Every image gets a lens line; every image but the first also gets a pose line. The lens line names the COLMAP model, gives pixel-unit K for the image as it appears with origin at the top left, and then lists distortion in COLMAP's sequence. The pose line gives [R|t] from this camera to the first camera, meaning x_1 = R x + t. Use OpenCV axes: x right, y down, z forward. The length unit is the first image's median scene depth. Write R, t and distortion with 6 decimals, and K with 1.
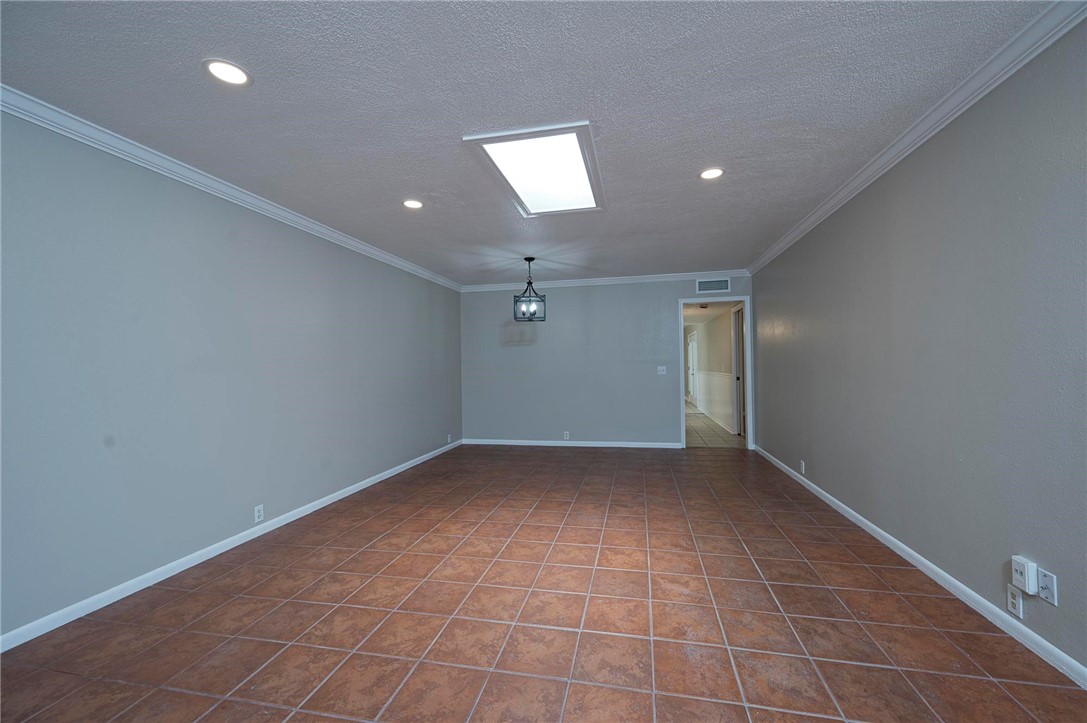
lens RADIAL K [[431.7, 0, 546.6], [0, 431.7, 362.1], [0, 0, 1]] dist [-0.000730, 0.000080]
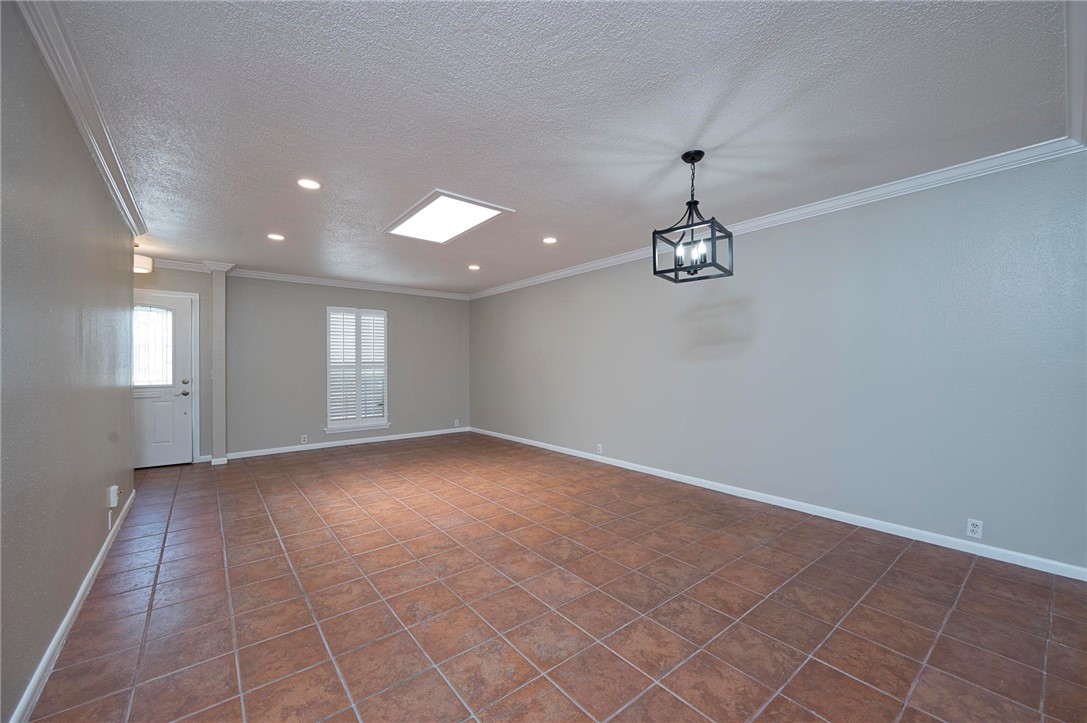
lens RADIAL K [[426.6, 0, 546.5], [0, 426.6, 361.5], [0, 0, 1]] dist [-0.000626, 0.000067]
pose [[-0.629298, 0.017019, -0.776978, 0.833336], [0.021053, 0.999767, 0.004847, -0.000917], [0.776879, -0.013308, -0.629509, 2.100689]]
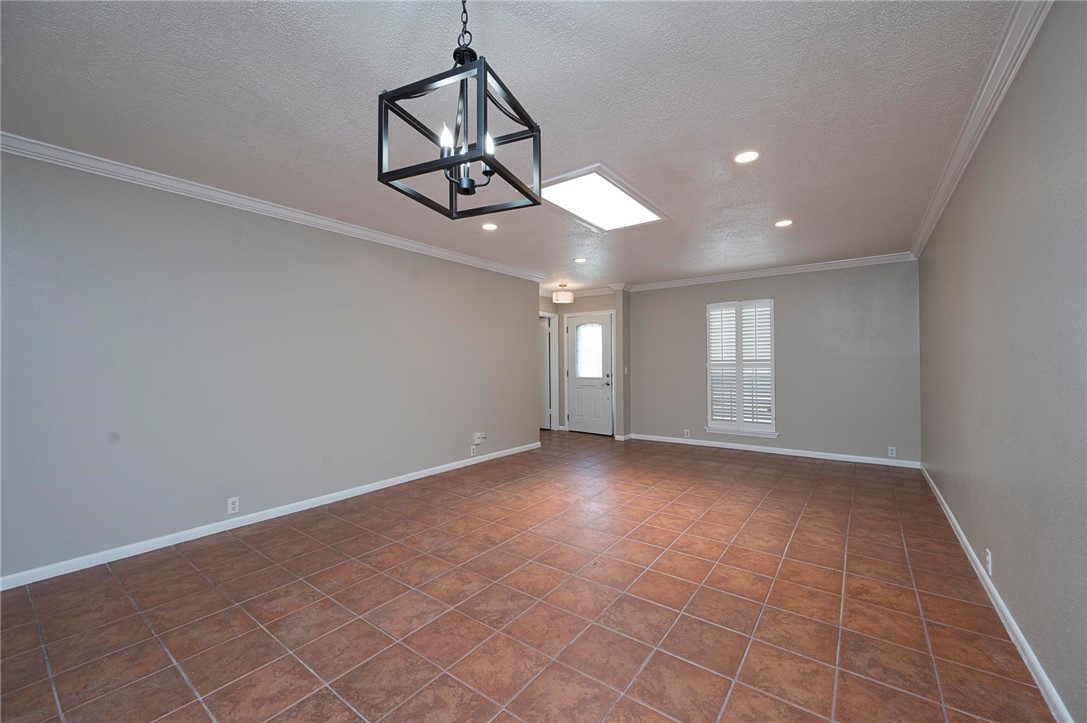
lens RADIAL K [[426.6, 0, 546.5], [0, 426.6, 361.5], [0, 0, 1]] dist [-0.000626, 0.000067]
pose [[-0.908573, 0.026463, 0.416887, -0.339551], [0.019938, 0.999601, -0.019998, 0.023062], [-0.417250, -0.009858, -0.908738, 2.164655]]
